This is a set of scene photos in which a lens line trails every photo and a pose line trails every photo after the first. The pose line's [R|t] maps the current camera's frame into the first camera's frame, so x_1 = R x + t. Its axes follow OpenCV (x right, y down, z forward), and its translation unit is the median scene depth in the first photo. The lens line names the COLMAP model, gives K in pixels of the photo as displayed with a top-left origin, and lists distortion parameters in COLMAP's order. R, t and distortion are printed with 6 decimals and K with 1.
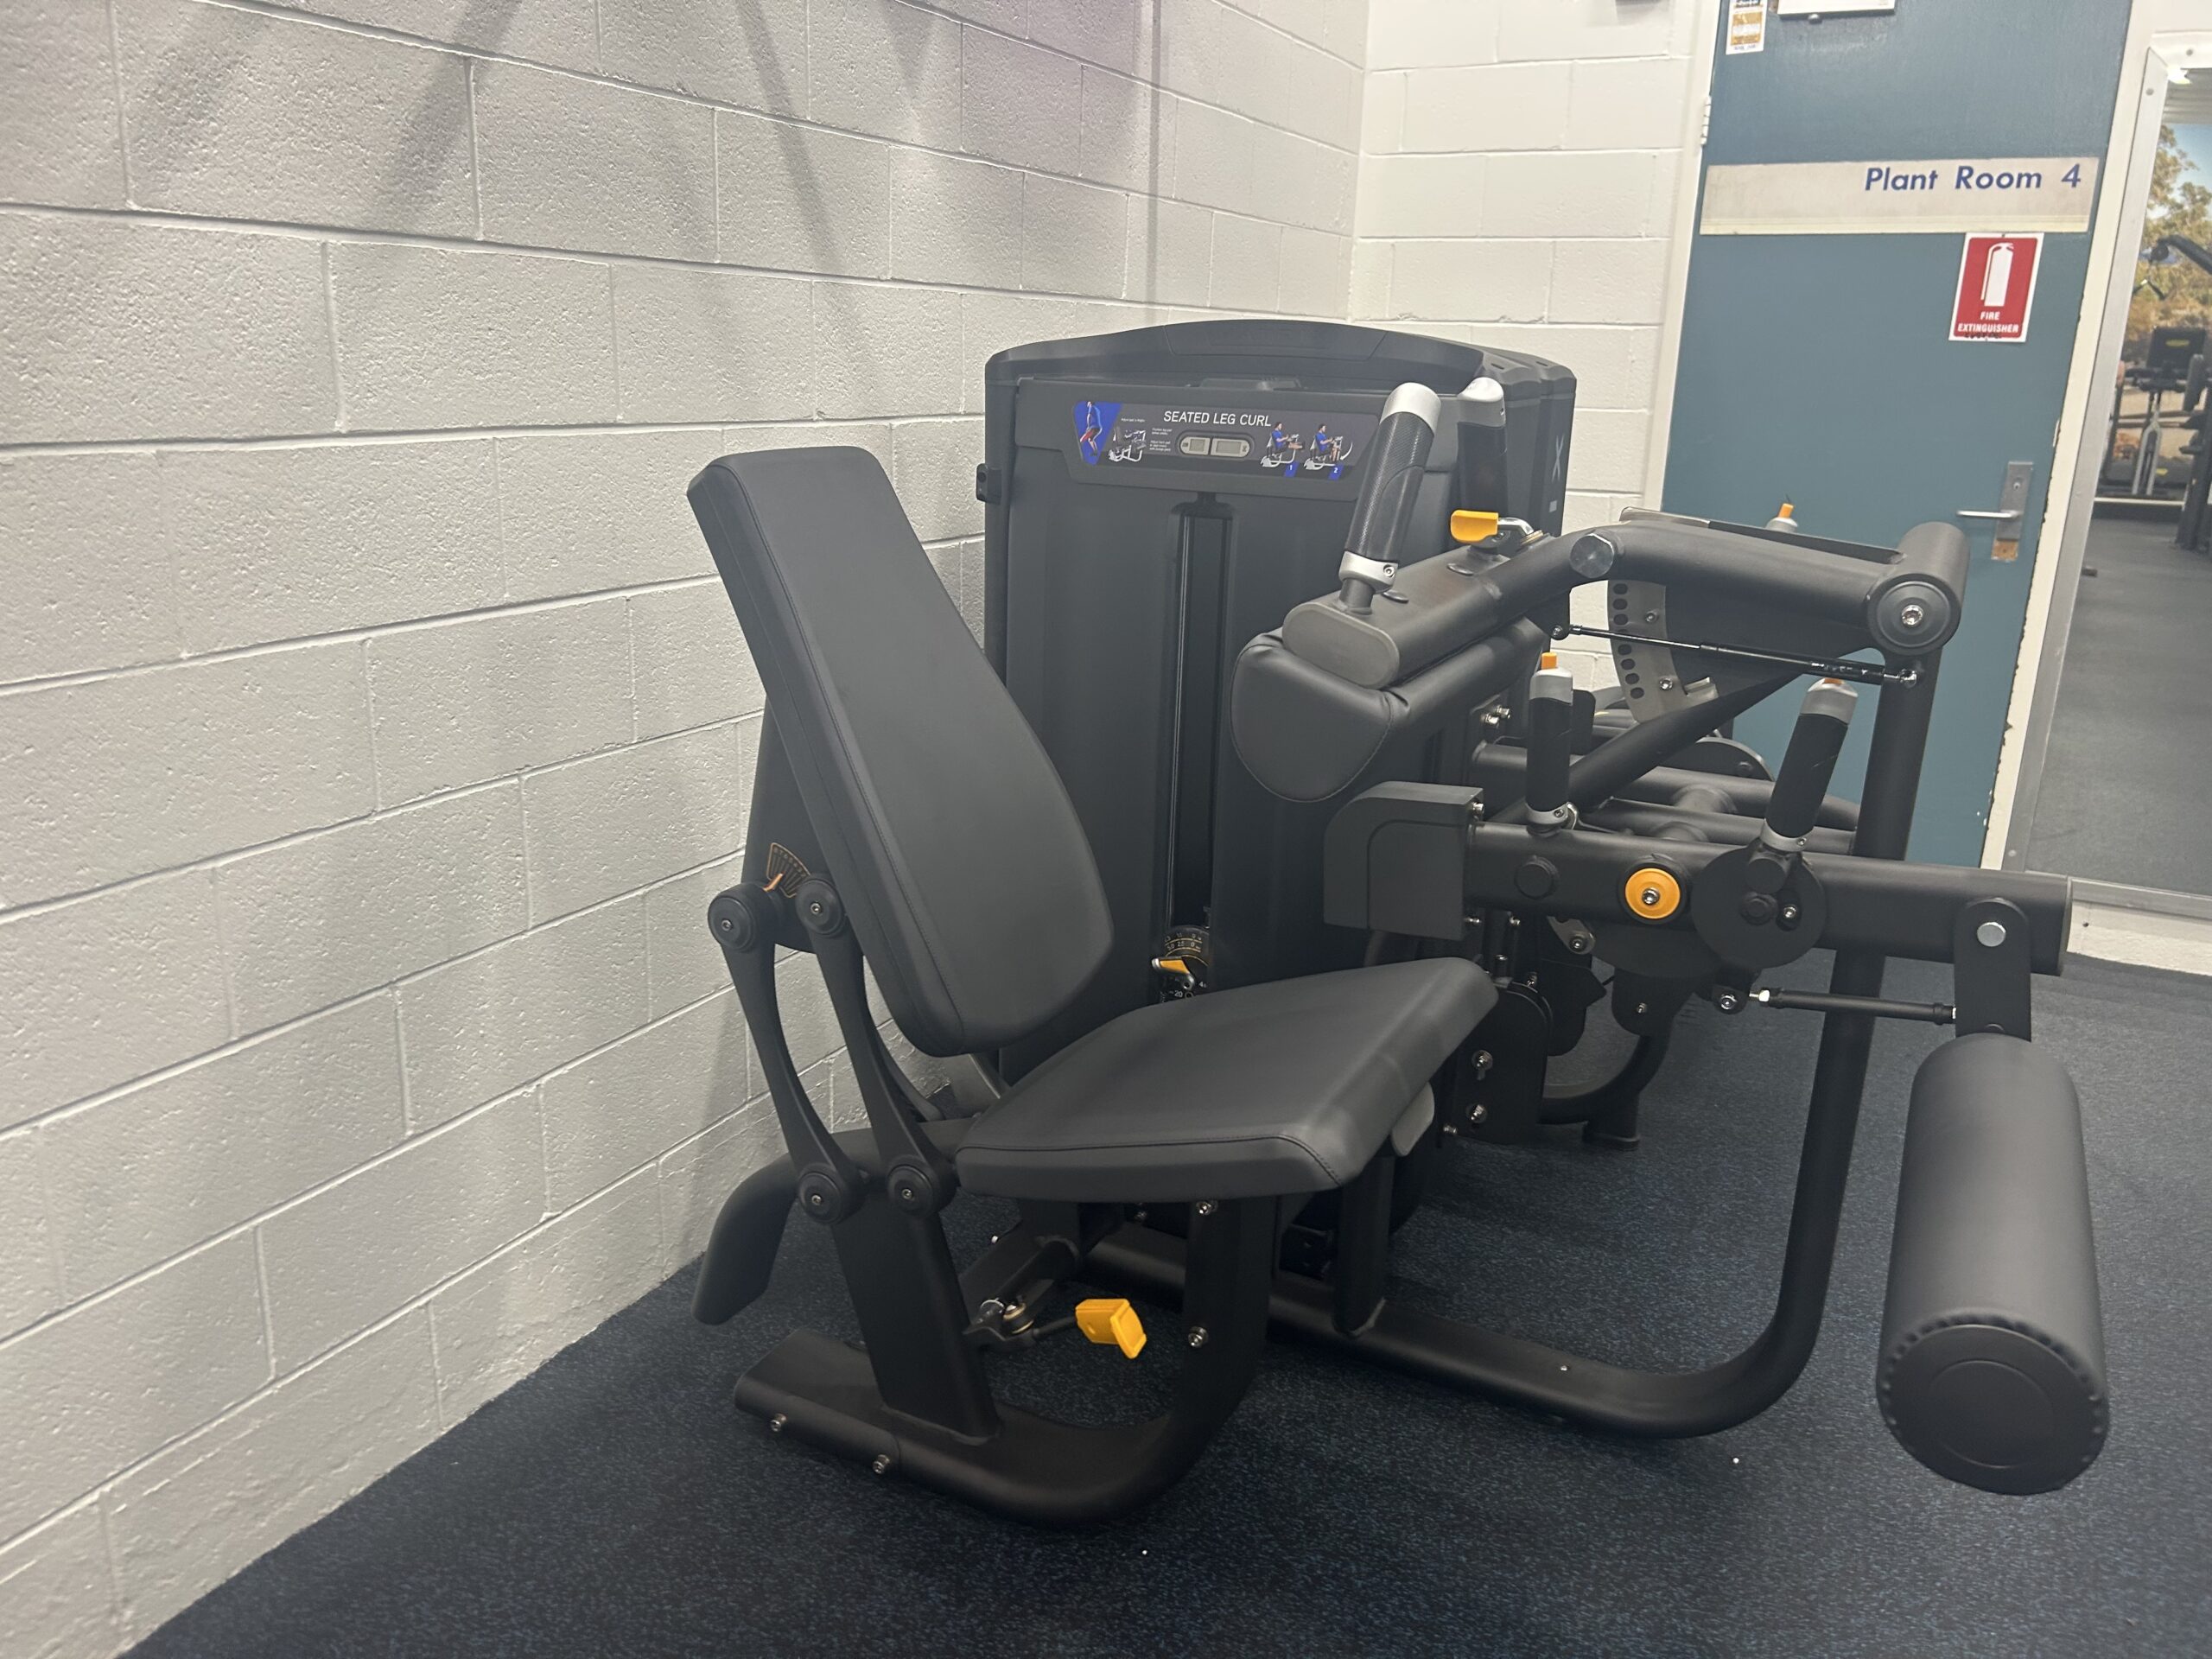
lens RADIAL K [[1673.8, 0, 1105.7], [0, 1673.8, 829.3], [0, 0, 1]] dist [0.029622, -0.015494]
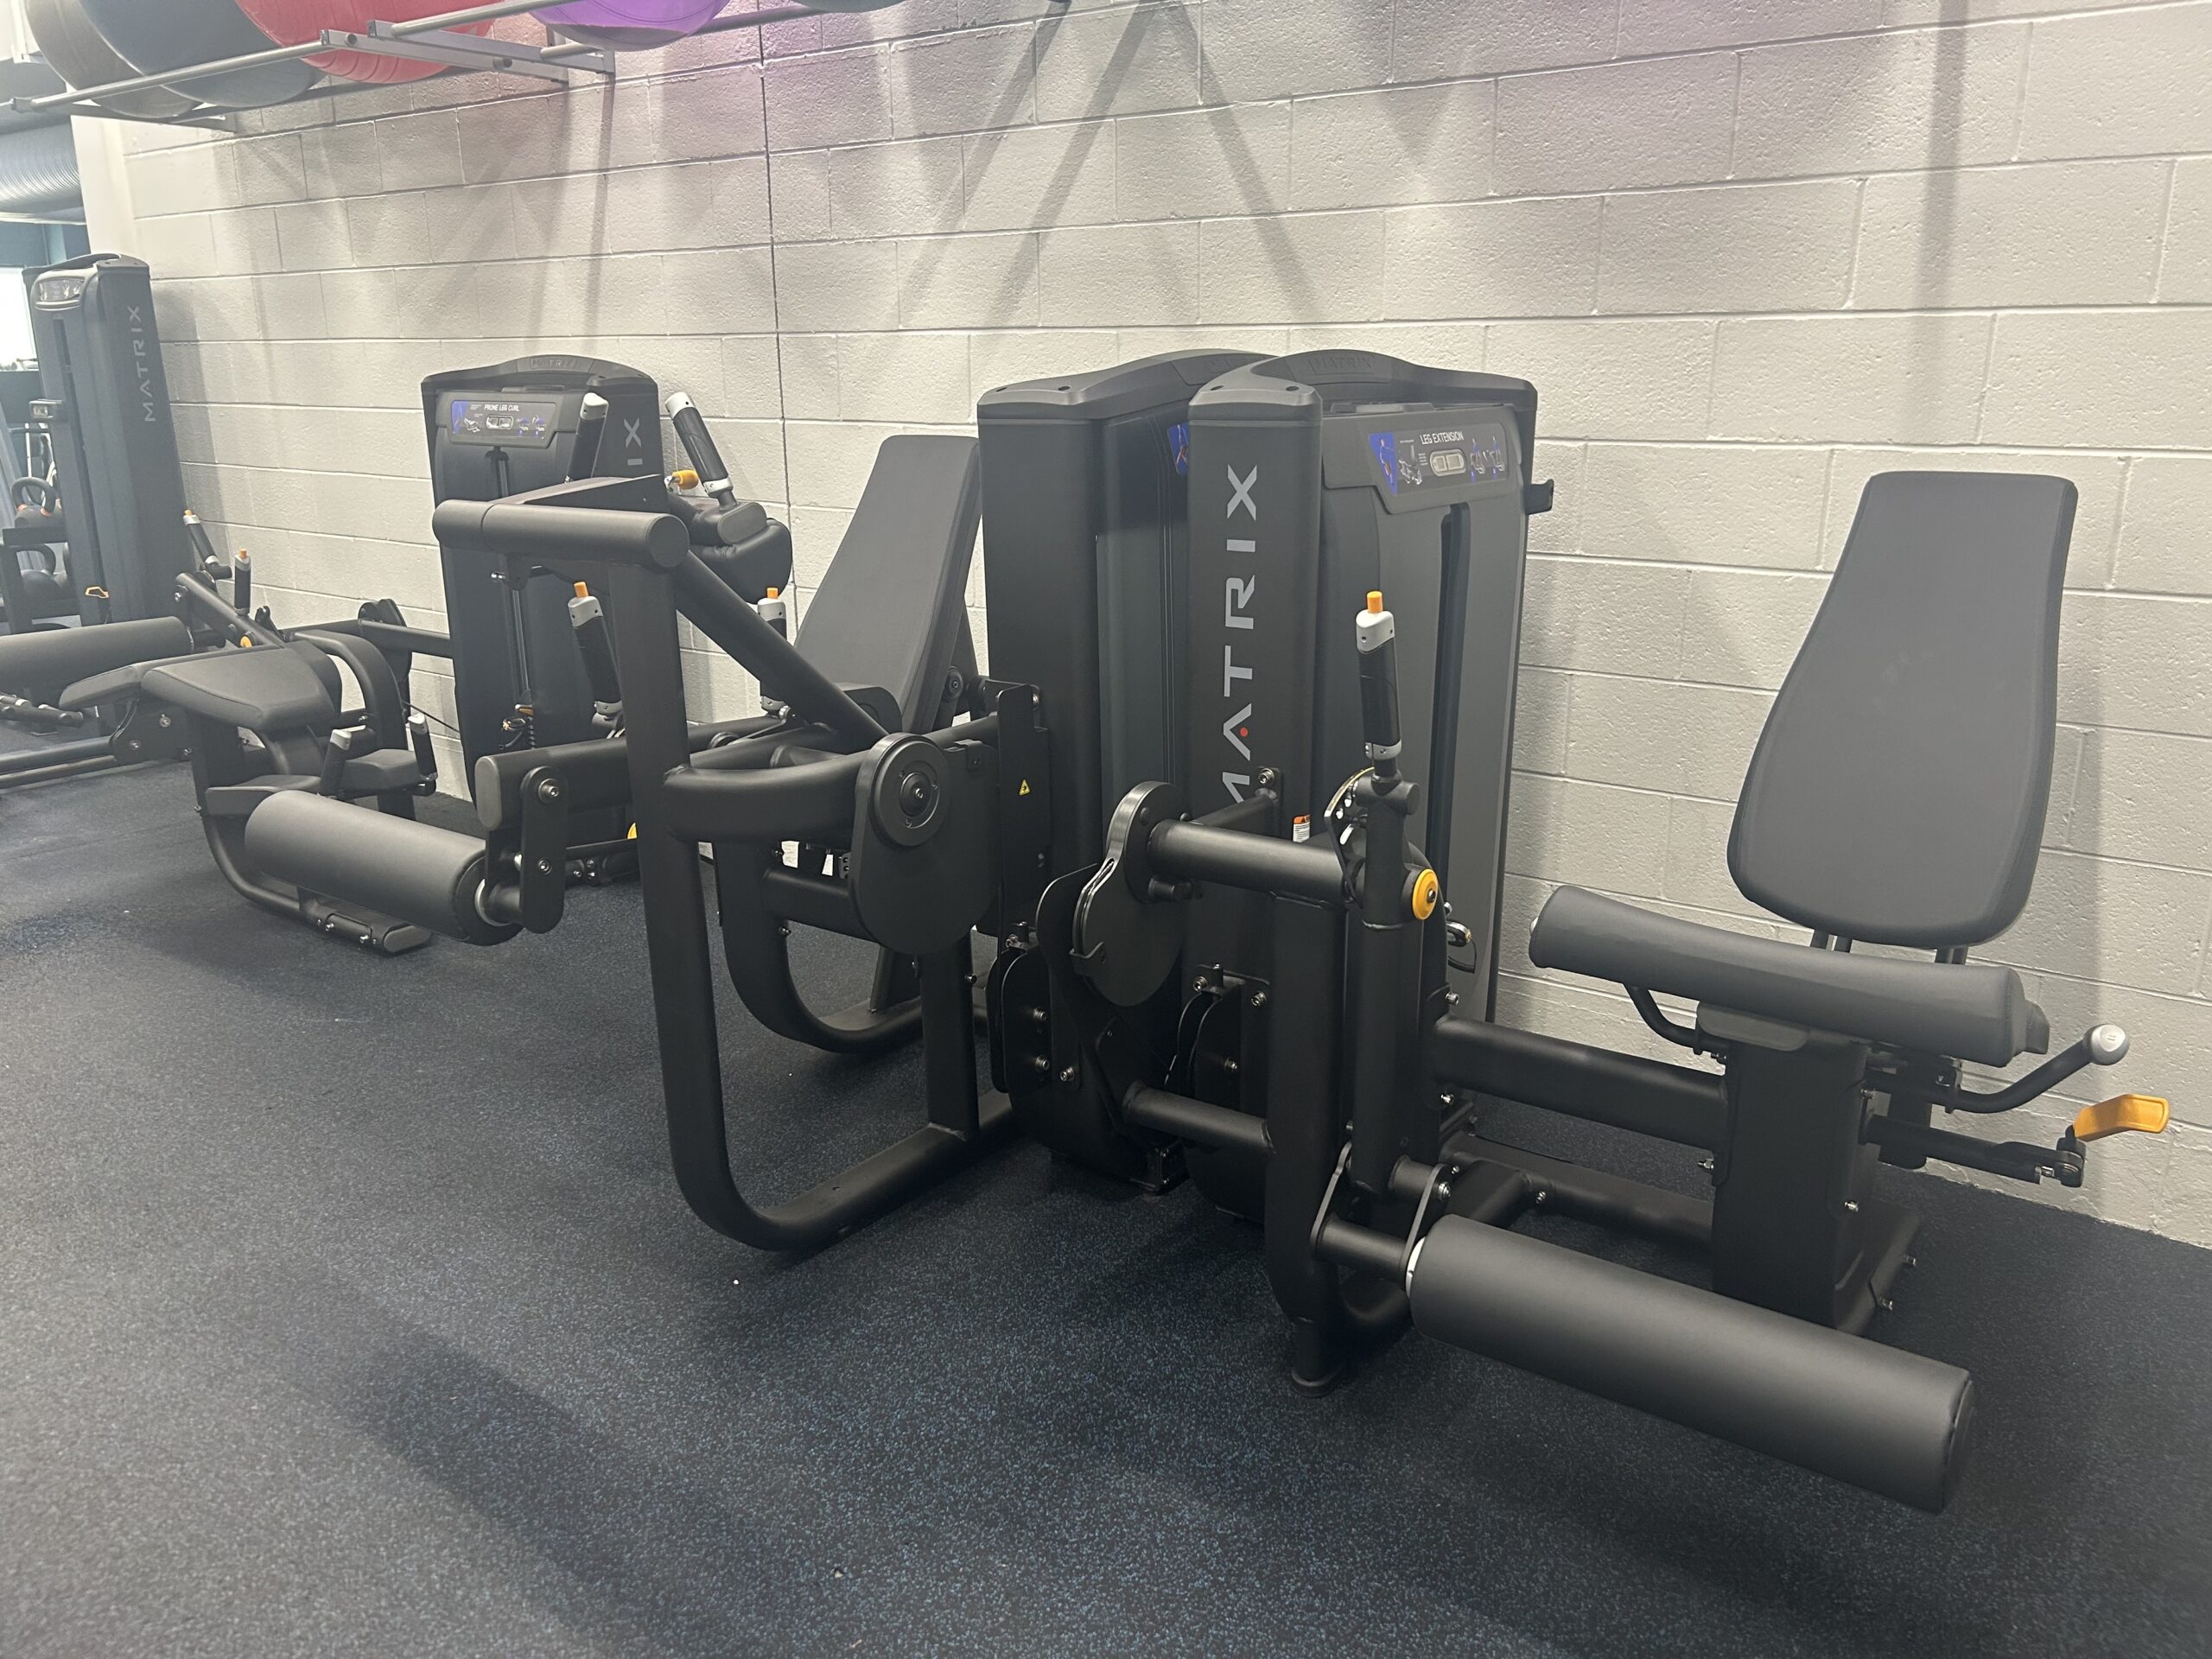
lens RADIAL K [[1673.8, 0, 1106.9], [0, 1673.8, 830.9], [0, 0, 1]] dist [0.029622, -0.015494]
pose [[-0.161339, 0.248002, -0.955230, 1.315666], [-0.267203, 0.920782, 0.284189, -0.321742], [0.950038, 0.301091, -0.082291, 1.174473]]
